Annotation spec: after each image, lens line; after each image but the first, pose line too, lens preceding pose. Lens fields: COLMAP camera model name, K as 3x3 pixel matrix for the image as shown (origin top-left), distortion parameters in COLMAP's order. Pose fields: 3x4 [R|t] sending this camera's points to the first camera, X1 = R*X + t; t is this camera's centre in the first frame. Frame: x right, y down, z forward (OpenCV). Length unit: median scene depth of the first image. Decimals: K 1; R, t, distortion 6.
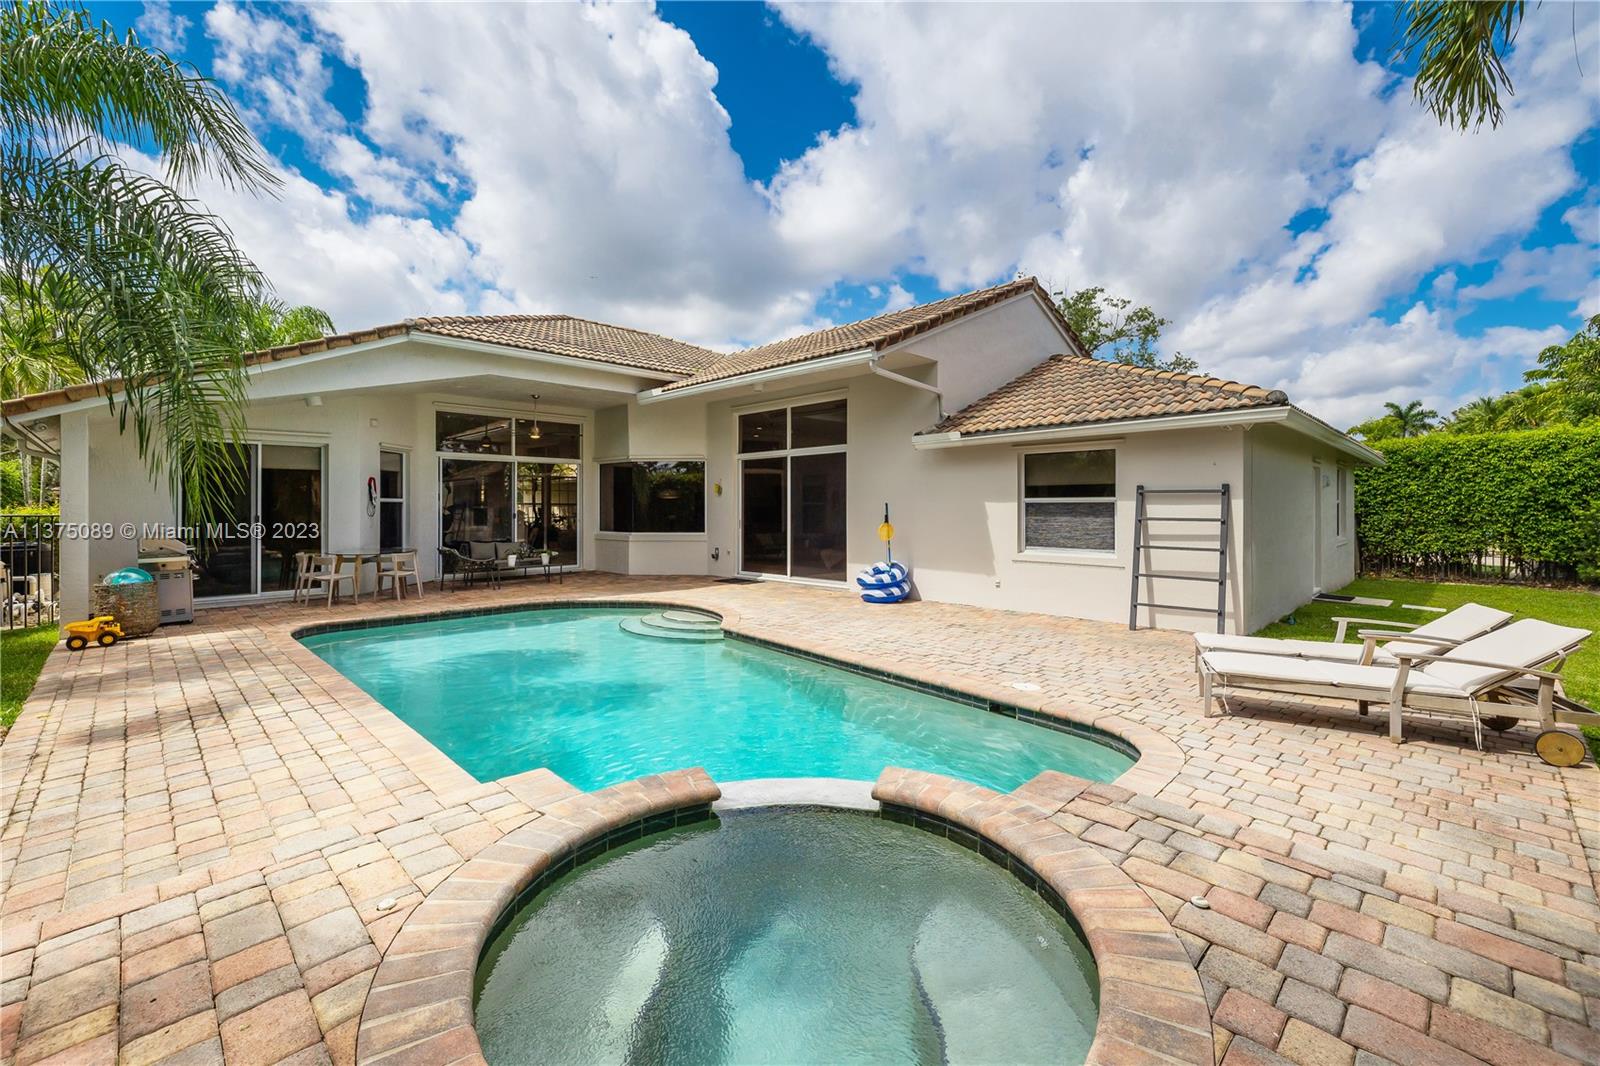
lens RADIAL K [[702.7, 0, 797.9], [0, 702.7, 498.5], [0, 0, 1]] dist [0.000782, -0.000091]
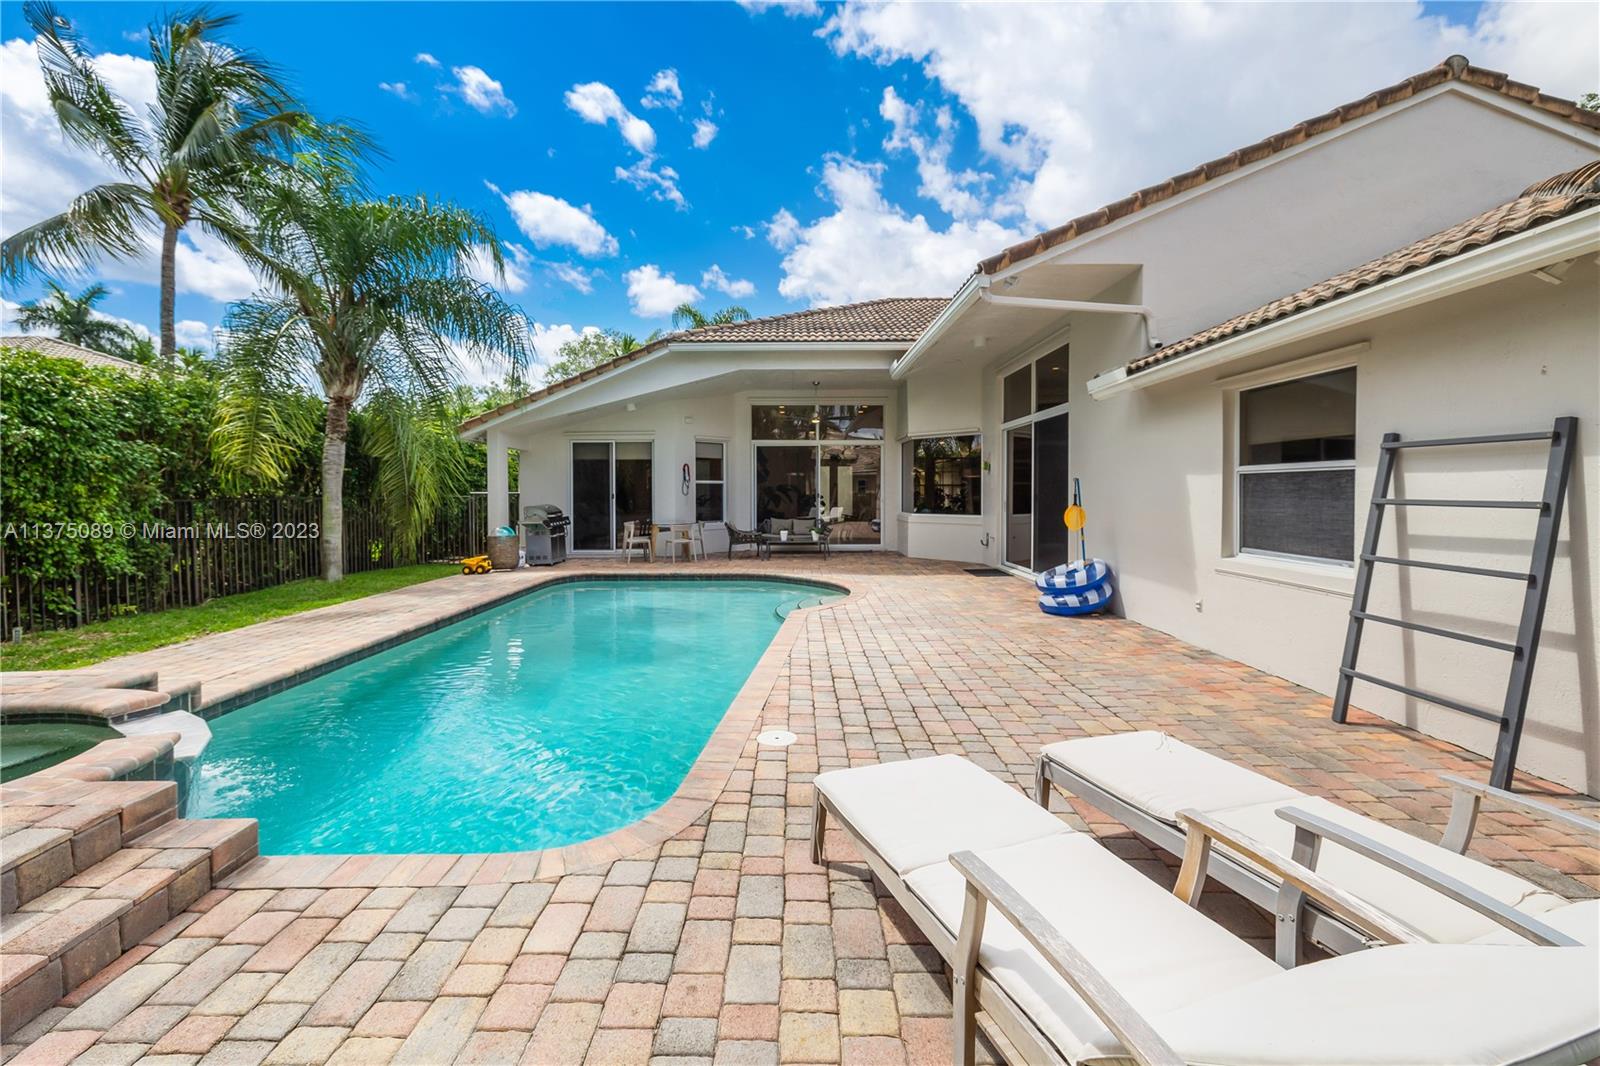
lens RADIAL K [[702.7, 0, 797.9], [0, 702.7, 498.5], [0, 0, 1]] dist [0.000782, -0.000091]
pose [[0.685296, 0.006139, -0.728239, 0.462704], [0.009956, 0.999792, 0.017797, 0.011762], [0.728197, -0.019447, 0.685092, 0.301034]]
